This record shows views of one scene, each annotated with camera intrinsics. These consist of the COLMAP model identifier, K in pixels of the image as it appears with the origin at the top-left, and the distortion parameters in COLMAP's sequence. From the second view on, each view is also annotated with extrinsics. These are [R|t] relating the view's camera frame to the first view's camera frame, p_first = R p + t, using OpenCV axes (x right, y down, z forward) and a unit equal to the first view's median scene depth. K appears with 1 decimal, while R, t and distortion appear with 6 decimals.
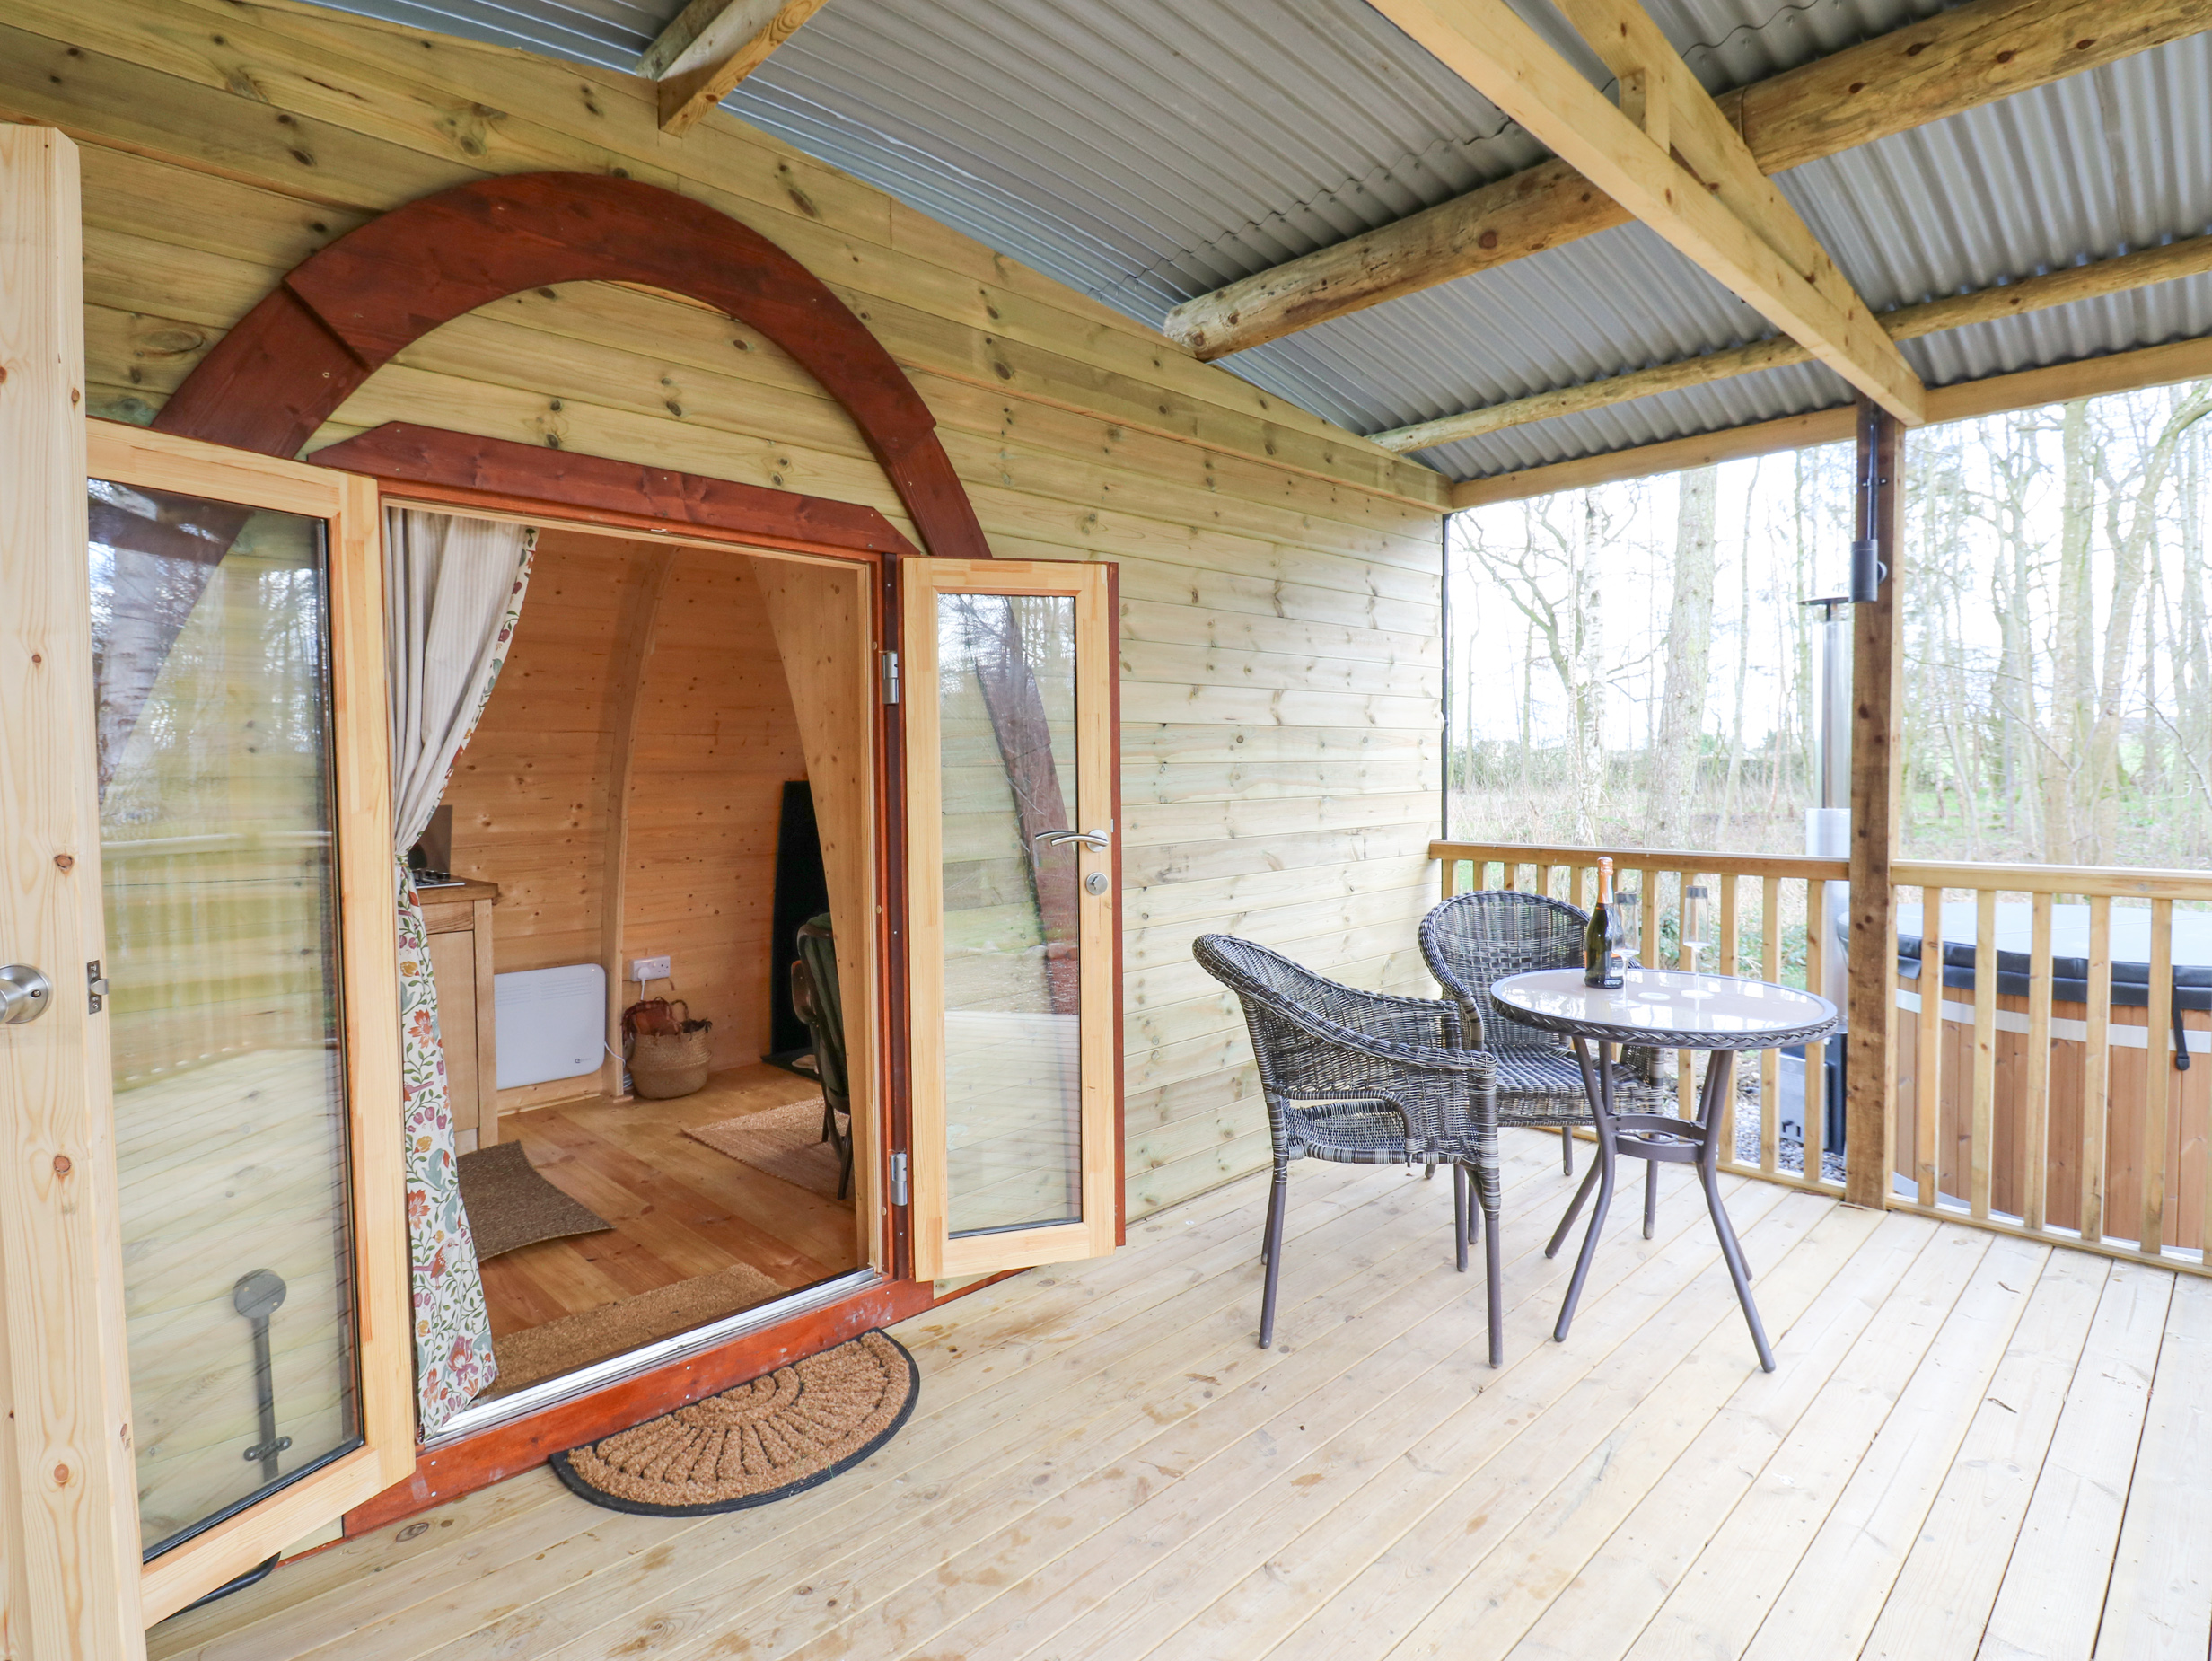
lens RADIAL K [[1151.2, 0, 1125.4], [0, 1151.2, 813.6], [0, 0, 1]] dist [0.001332, -0.014496]
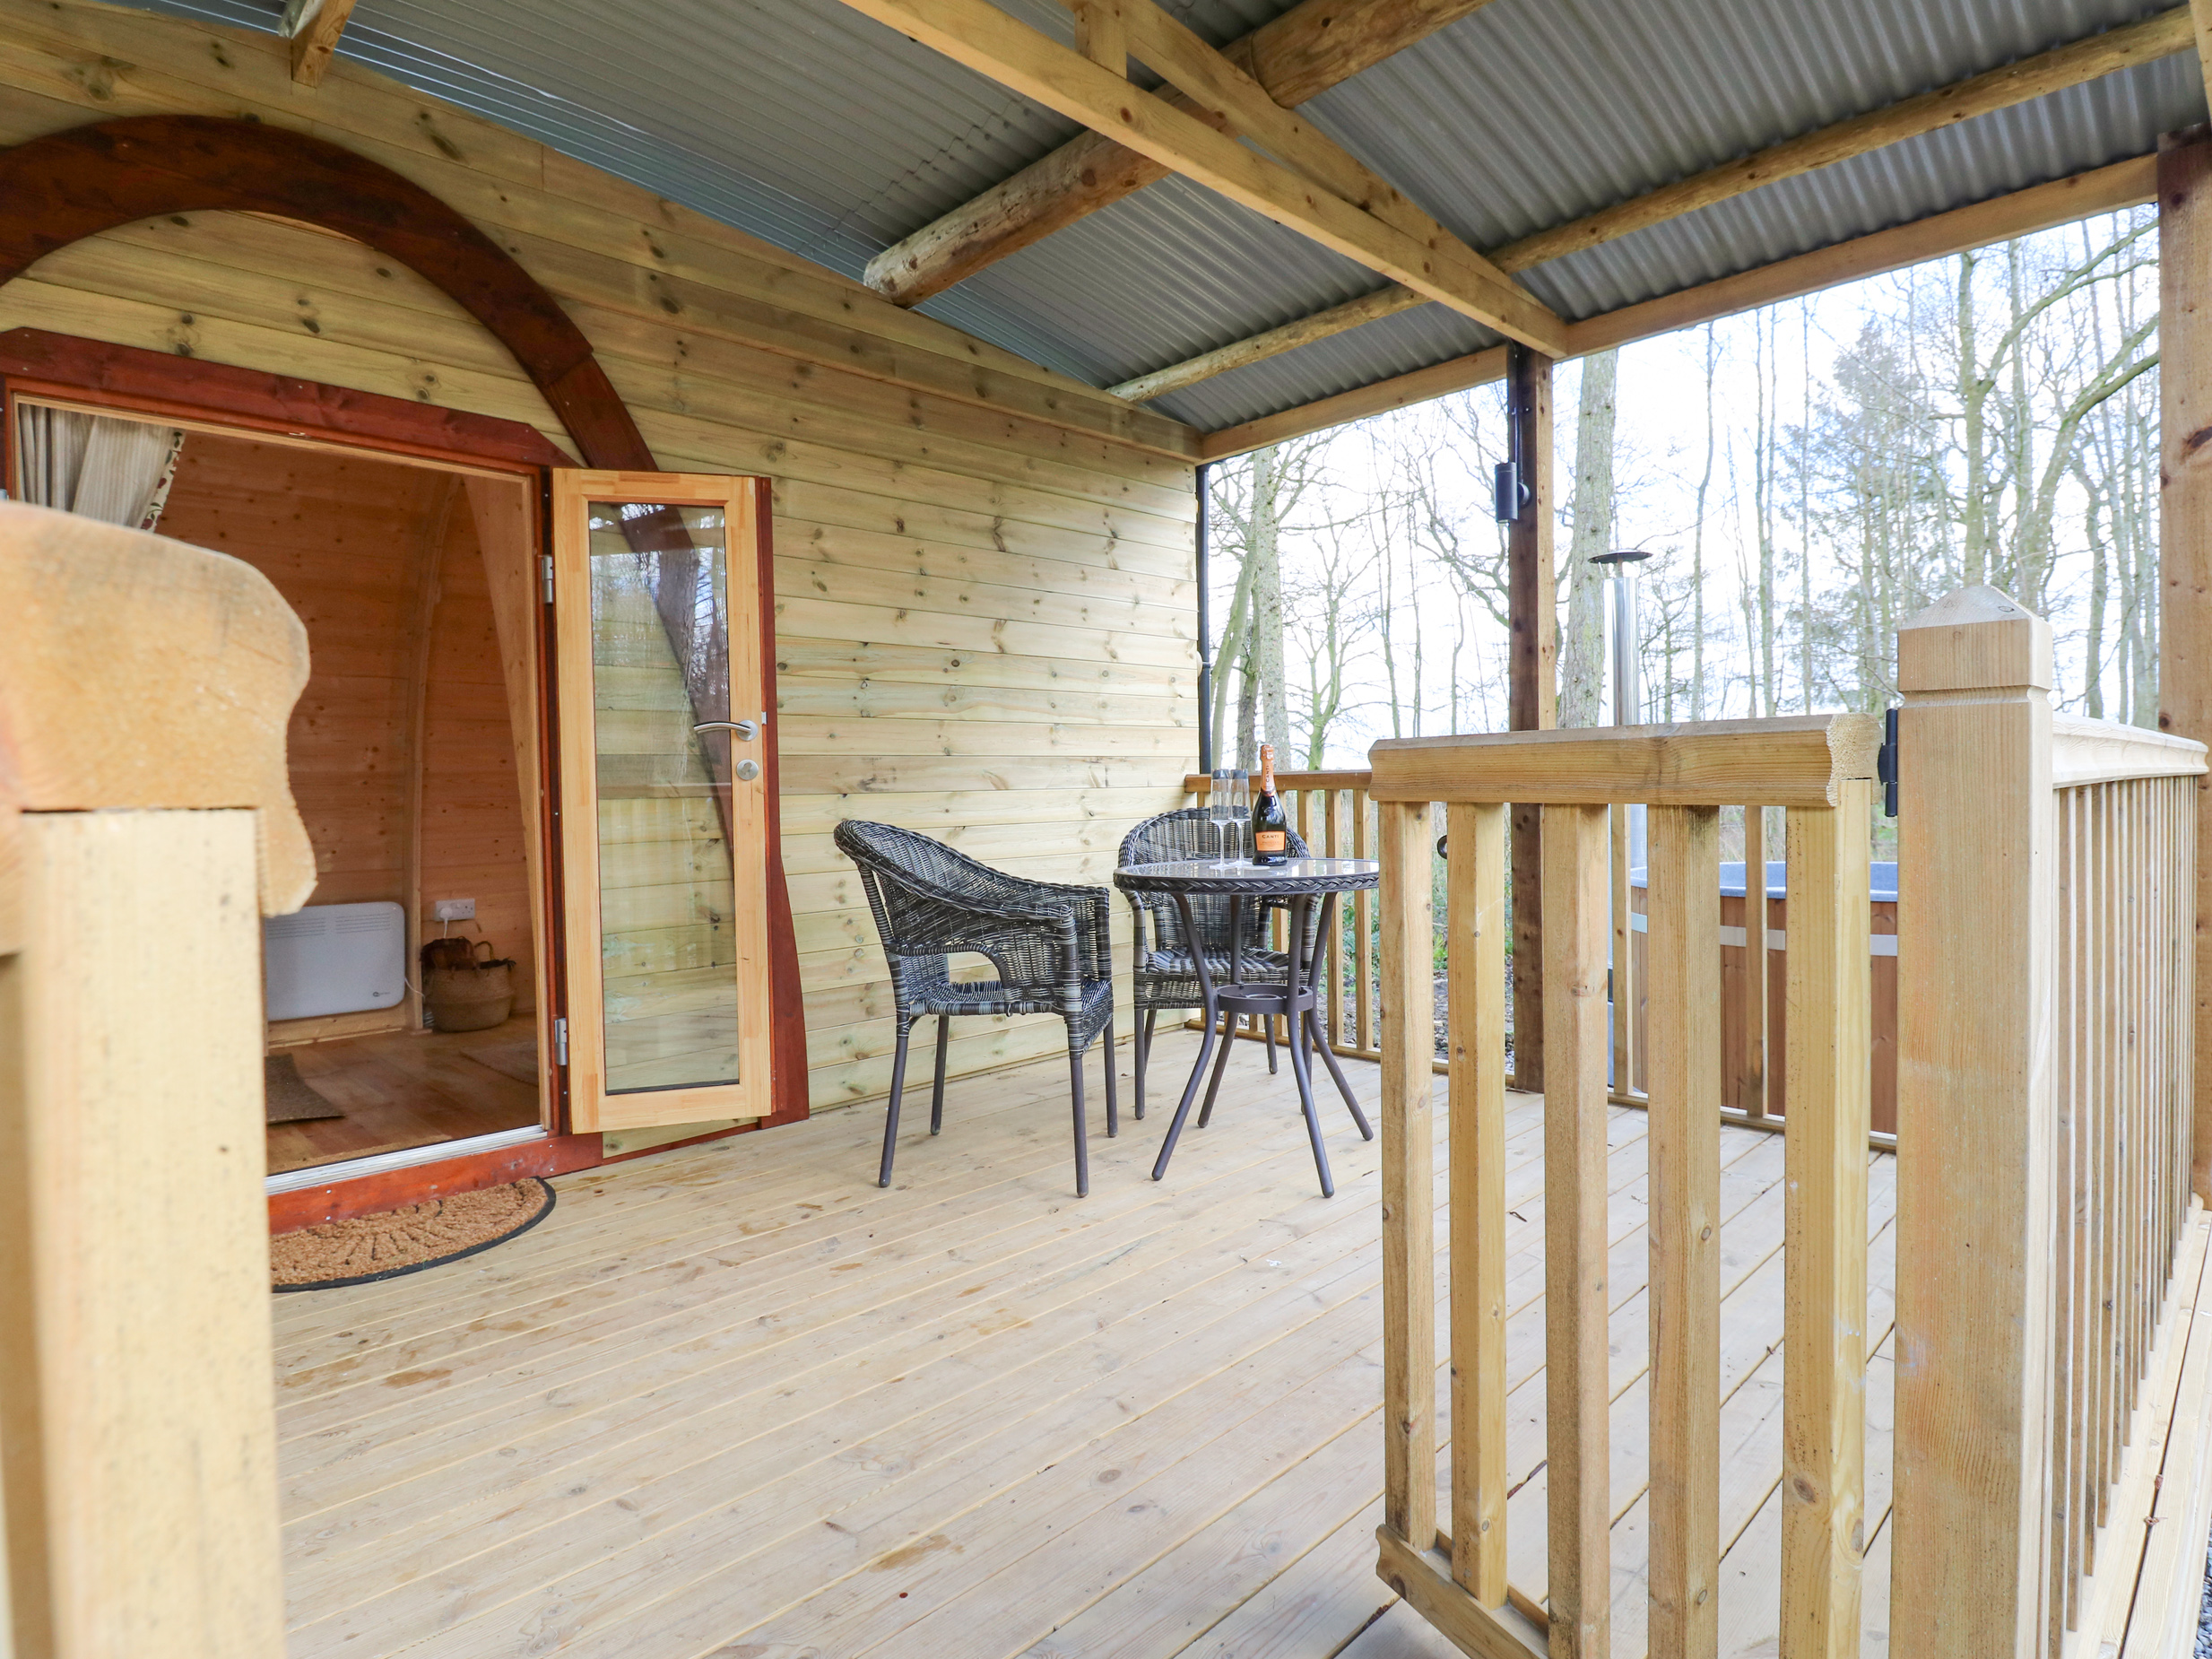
lens RADIAL K [[1177.9, 0, 1128.5], [0, 1177.9, 820.9], [0, 0, 1]] dist [0.000876, -0.013943]
pose [[0.999963, -0.008550, 0.001210, 0.314456], [0.008568, 0.999837, -0.015877, 0.122364], [-0.001074, 0.015887, 0.999873, -0.106214]]
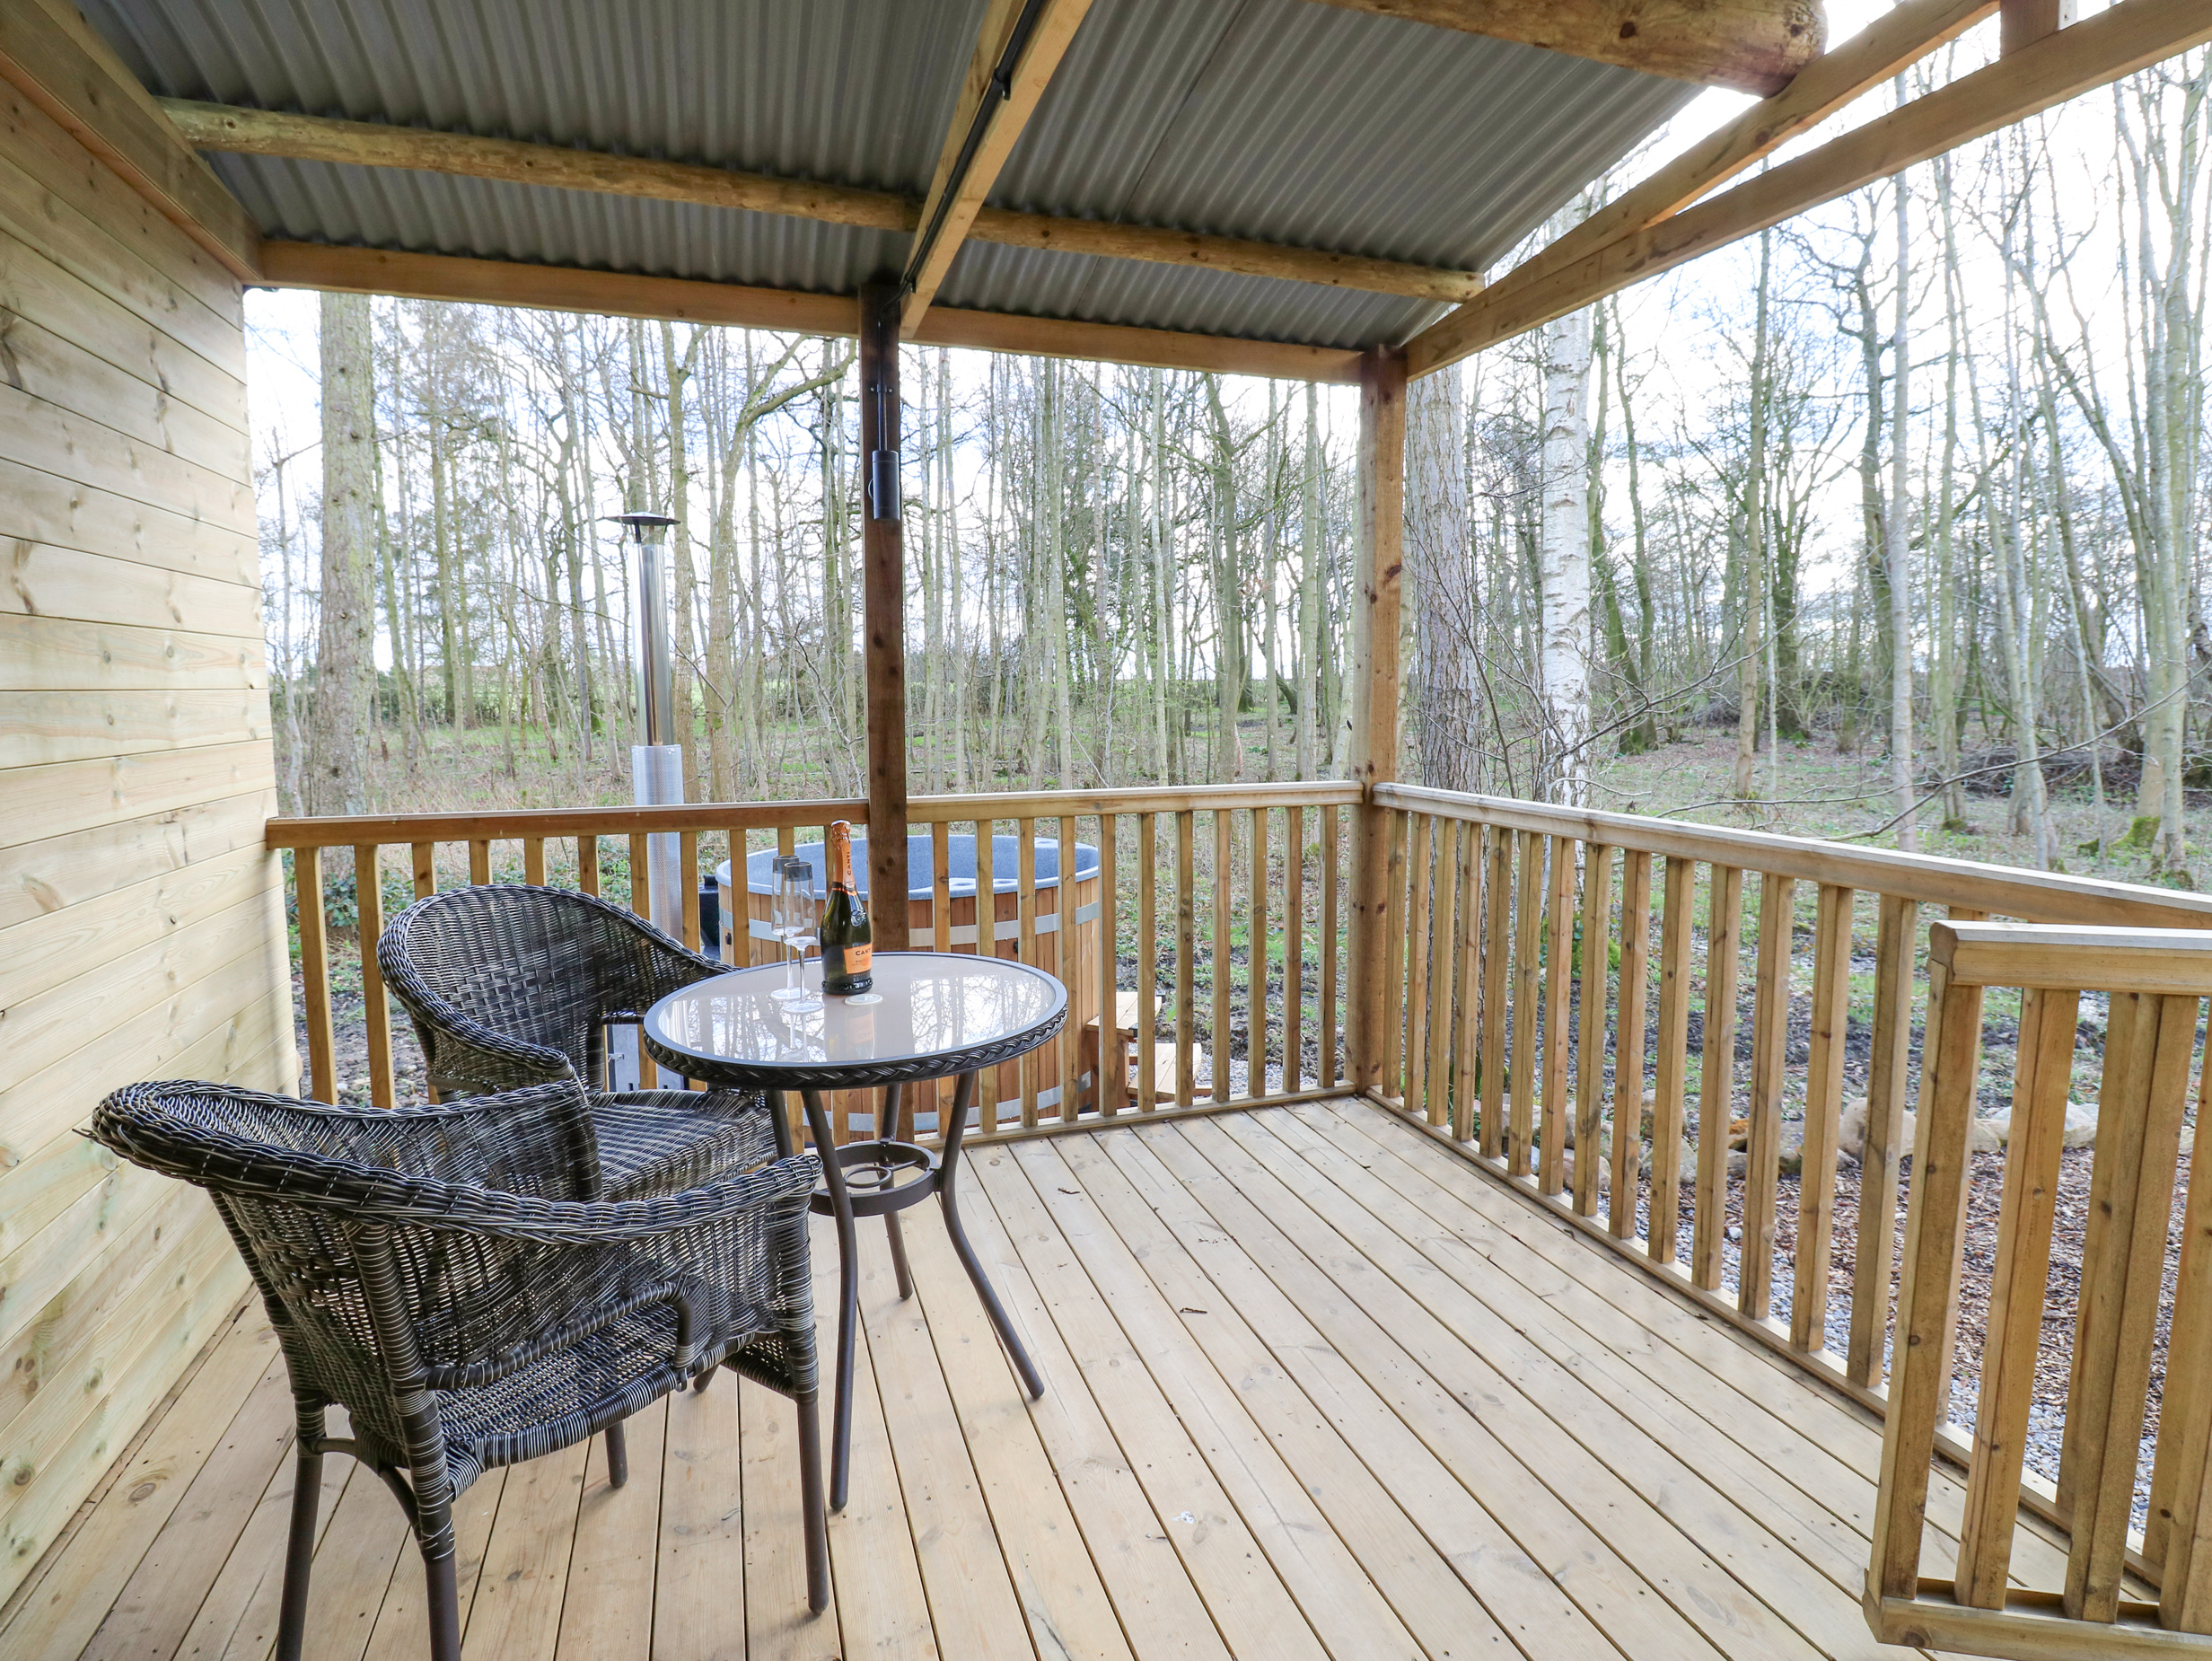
lens RADIAL K [[1151.2, 0, 1125.4], [0, 1151.2, 813.6], [0, 0, 1]] dist [0.001332, -0.014496]
pose [[0.429783, -0.085688, 0.898857, -0.134501], [0.035018, 0.996320, 0.078236, -0.017850], [-0.902253, -0.002149, 0.431202, 0.477136]]
